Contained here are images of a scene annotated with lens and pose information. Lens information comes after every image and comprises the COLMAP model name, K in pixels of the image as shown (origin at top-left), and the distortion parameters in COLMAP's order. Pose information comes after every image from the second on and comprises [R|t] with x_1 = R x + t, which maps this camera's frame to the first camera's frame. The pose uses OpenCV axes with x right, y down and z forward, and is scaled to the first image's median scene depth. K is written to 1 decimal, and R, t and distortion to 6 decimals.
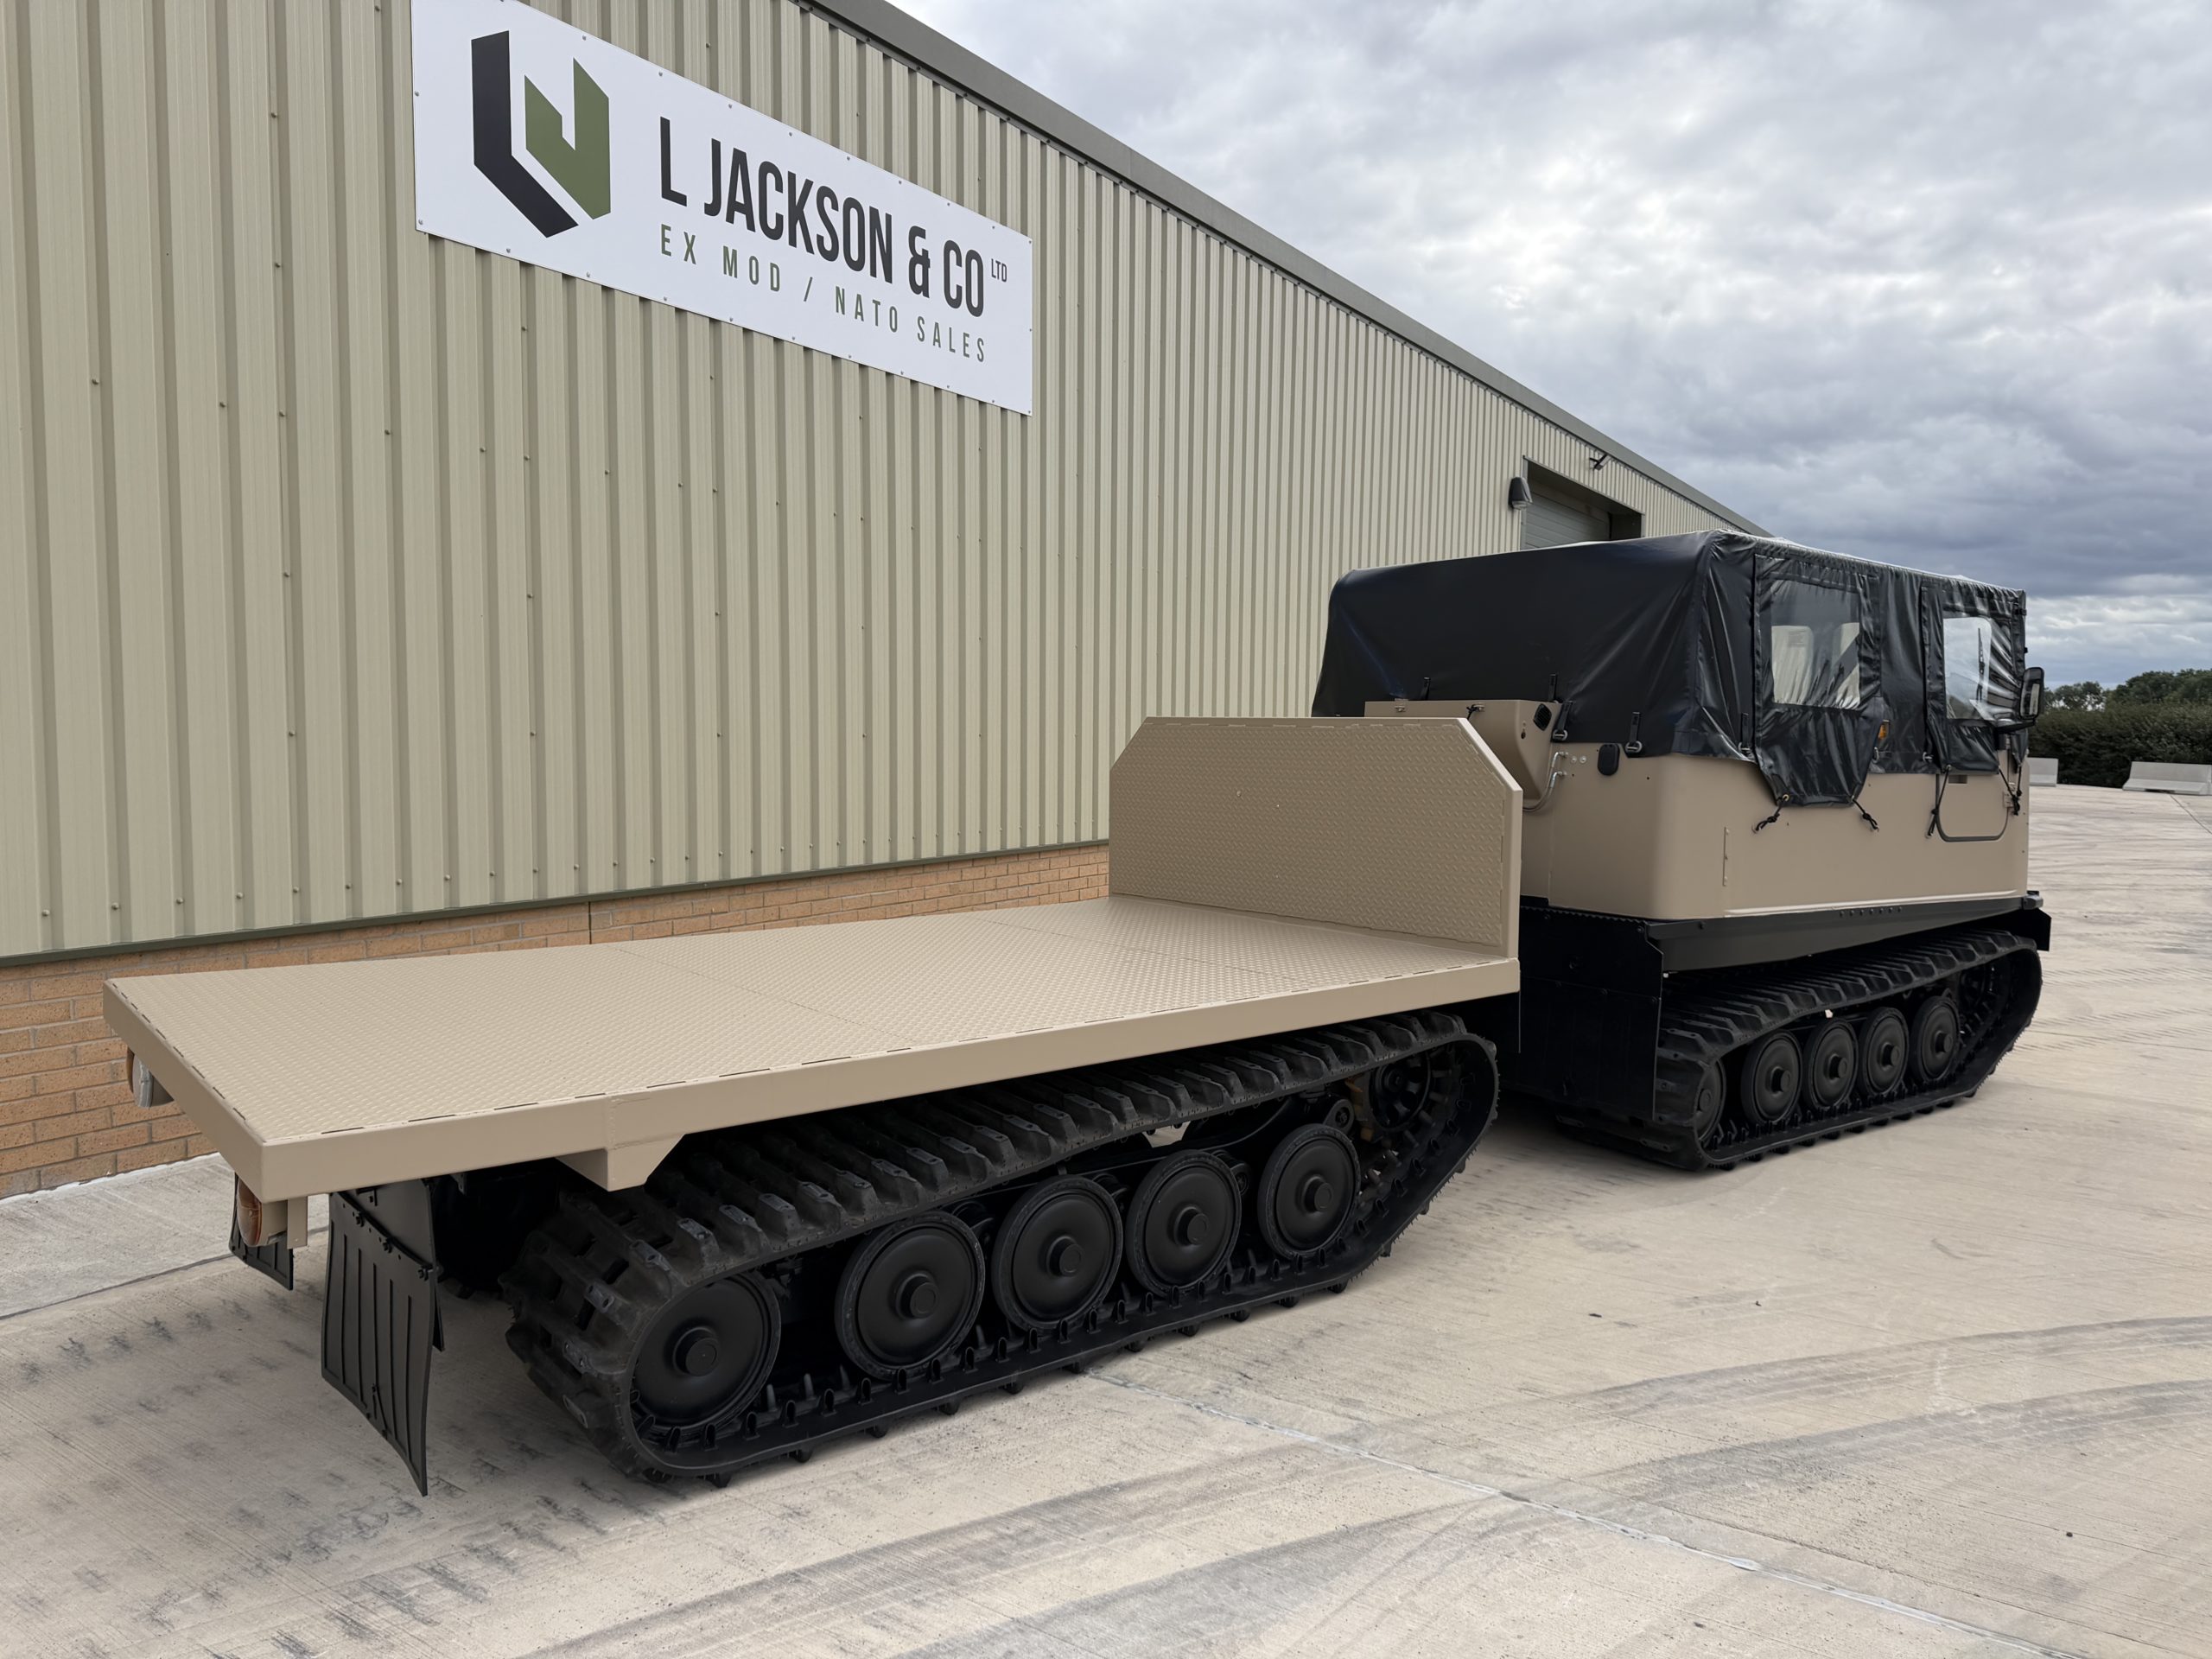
lens RADIAL K [[1549.4, 0, 1126.7], [0, 1549.4, 854.3], [0, 0, 1]] dist [0.036929, -0.089914]
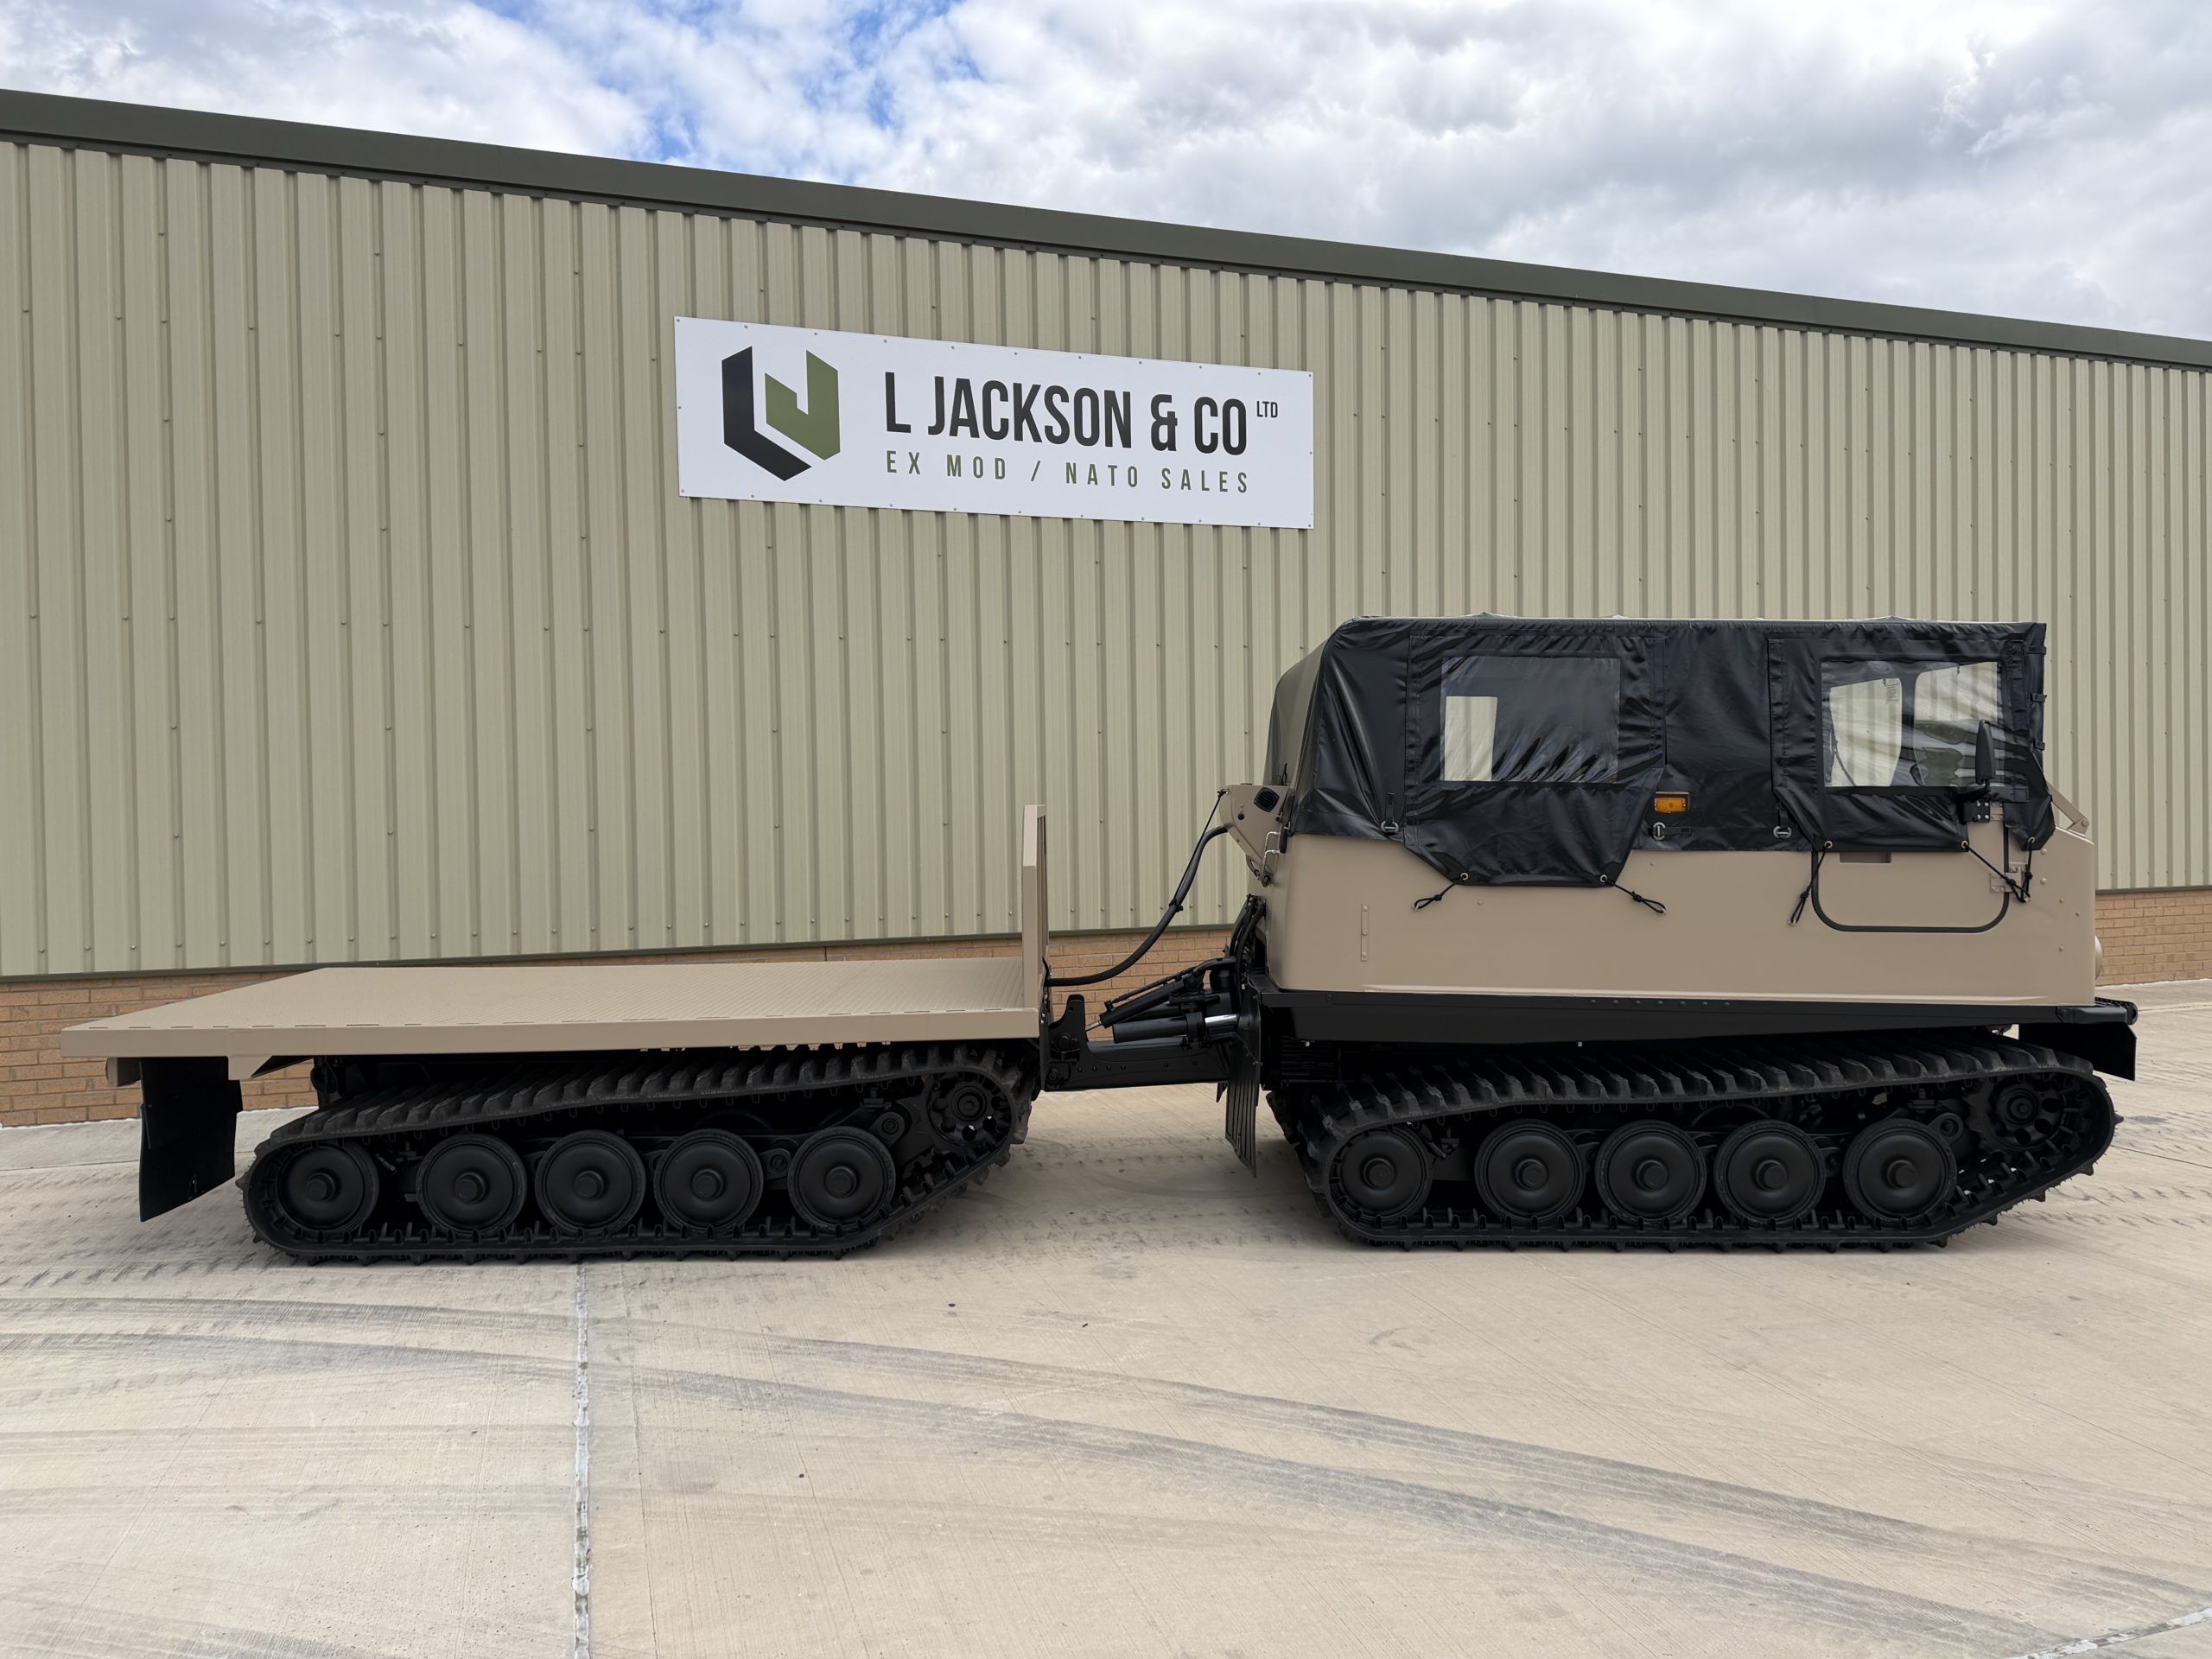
lens RADIAL K [[1567.7, 0, 1114.9], [0, 1567.7, 837.2], [0, 0, 1]] dist [0.109160, -0.177081]
pose [[0.782127, -0.010750, -0.623027, 0.707054], [-0.027309, 0.998299, -0.051509, -0.002466], [0.622521, 0.057301, 0.780503, 0.064578]]
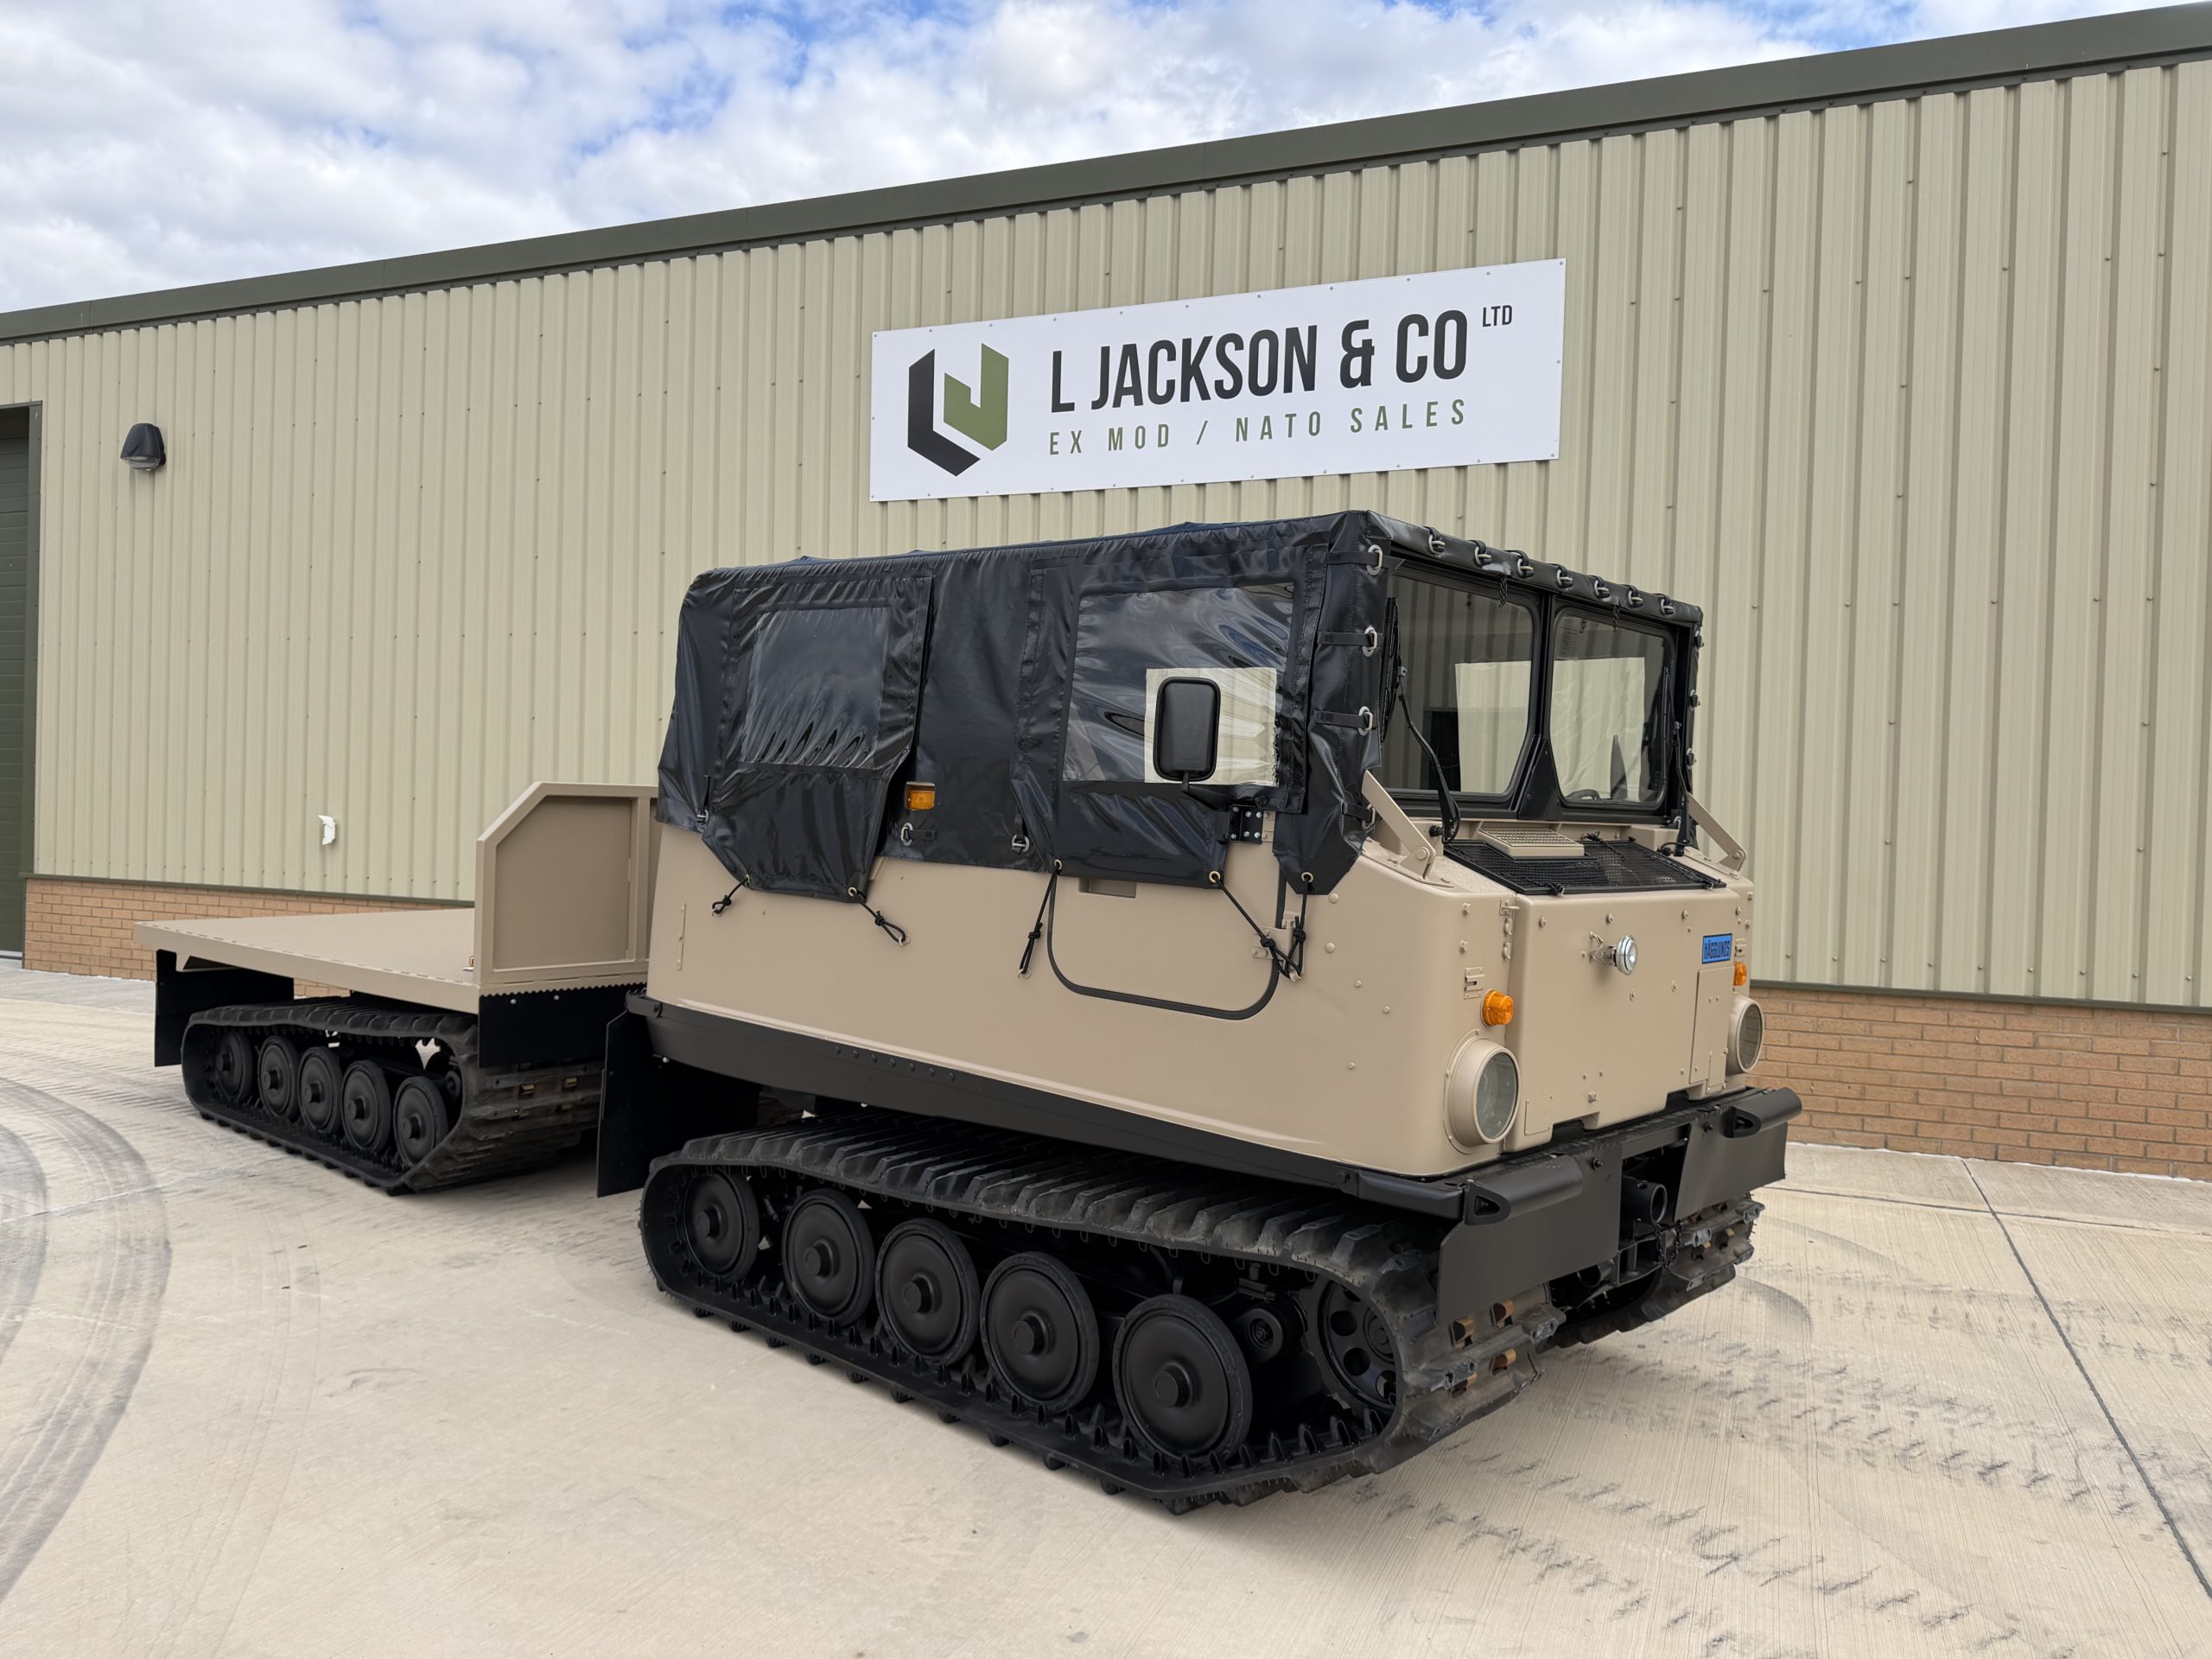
lens RADIAL K [[1578.4, 0, 1096.6], [0, 1578.4, 842.1], [0, 0, 1]] dist [0.072336, -0.083092]
pose [[0.166067, 0.012691, -0.986033, 1.030325], [-0.101352, 0.994841, -0.004265, -0.057088], [0.980892, 0.100645, 0.166496, 0.841088]]
